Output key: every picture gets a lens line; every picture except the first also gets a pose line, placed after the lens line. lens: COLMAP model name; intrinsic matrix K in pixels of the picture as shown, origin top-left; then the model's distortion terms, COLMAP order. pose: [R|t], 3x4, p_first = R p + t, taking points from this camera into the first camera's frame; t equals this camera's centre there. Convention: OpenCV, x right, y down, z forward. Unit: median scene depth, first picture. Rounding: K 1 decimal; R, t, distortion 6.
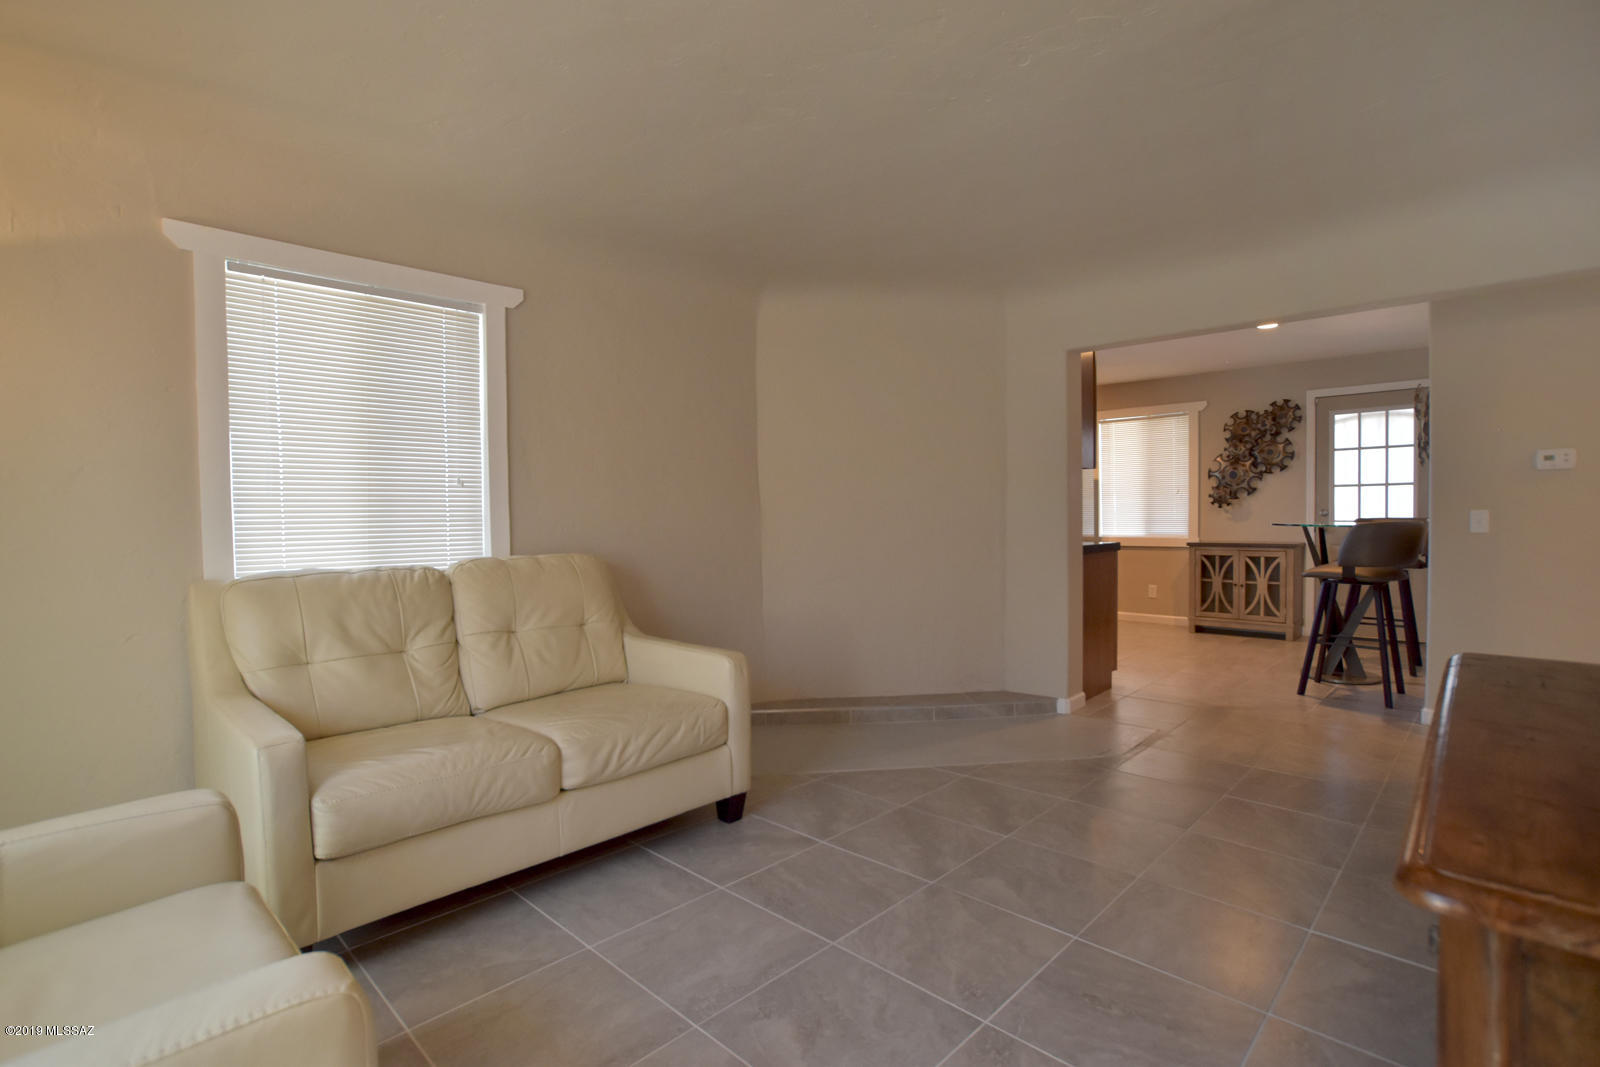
lens RADIAL K [[780.4, 0, 800.6], [0, 780.4, 522.8], [0, 0, 1]] dist [-0.047216, 0.022770]
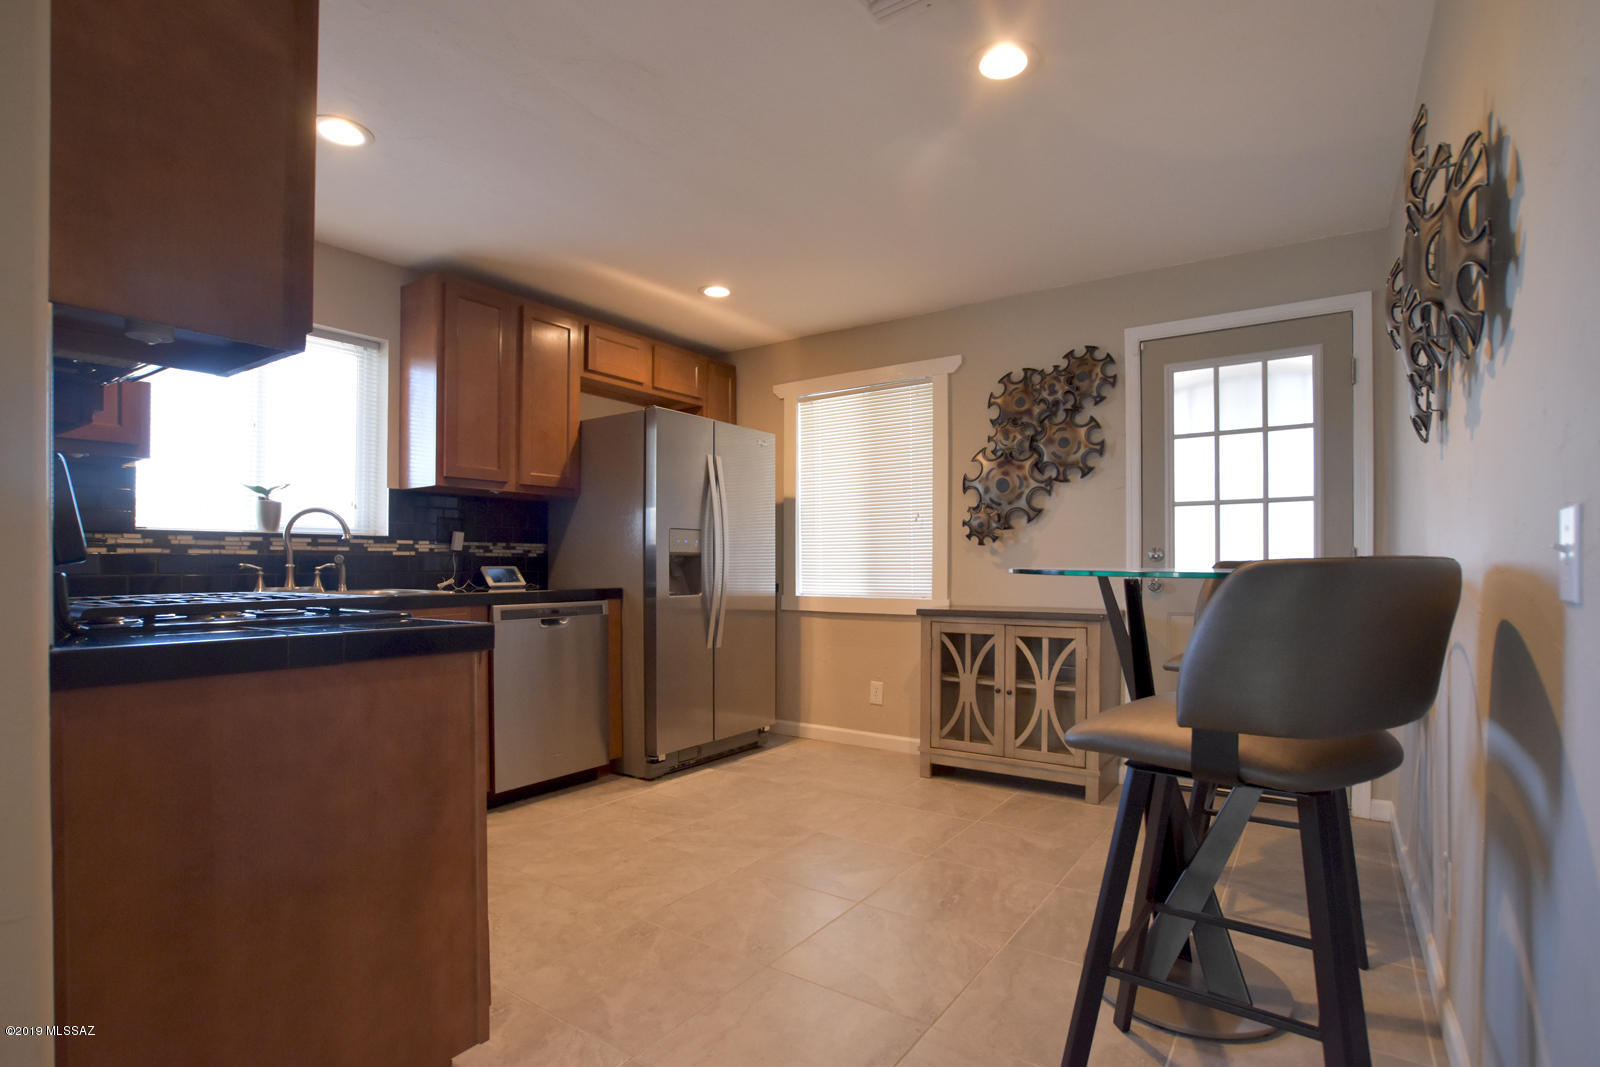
lens RADIAL K [[780.4, 0, 784.4], [0, 780.4, 555.8], [0, 0, 1]] dist [-0.047216, 0.022770]
pose [[0.990668, 0.011144, 0.135842, 0.348105], [-0.008012, 0.999690, -0.023575, 0.002821], [-0.136062, 0.022267, 0.990450, 0.495185]]
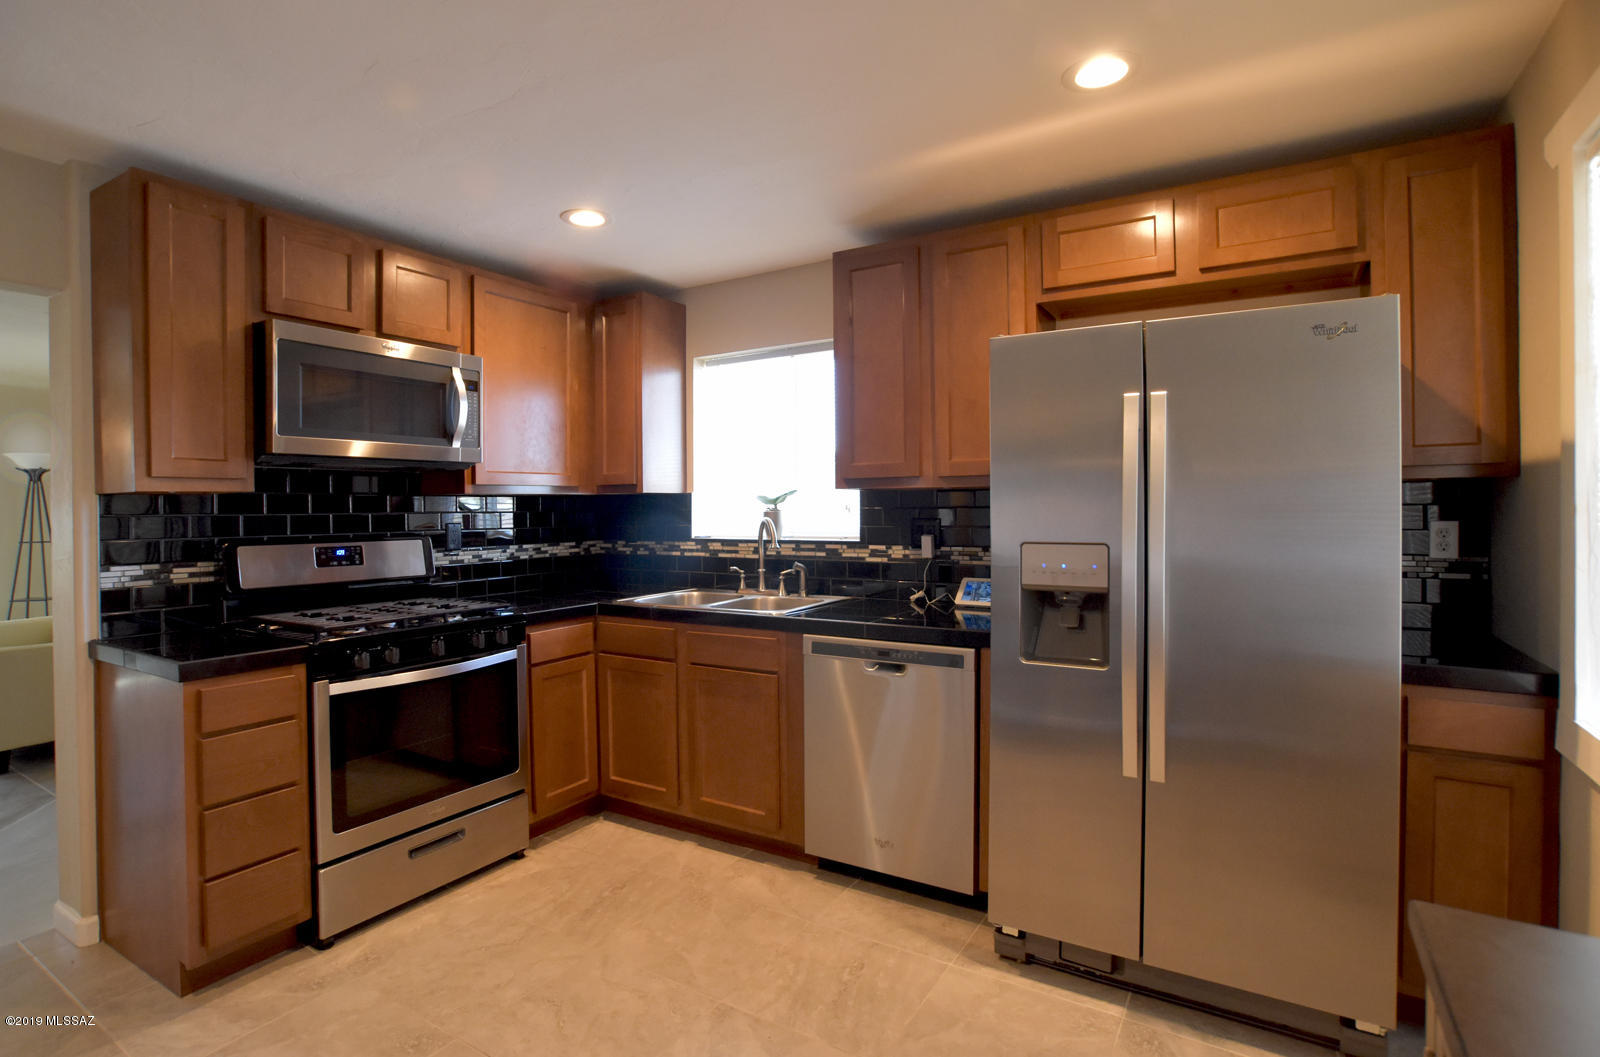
lens RADIAL K [[780.4, 0, 795.4], [0, 780.4, 506.6], [0, 0, 1]] dist [-0.047216, 0.022770]
pose [[0.213035, 0.010767, -0.976985, 0.640049], [-0.003860, 0.999941, 0.010178, -0.048831], [0.977037, 0.001603, 0.213064, 0.908327]]
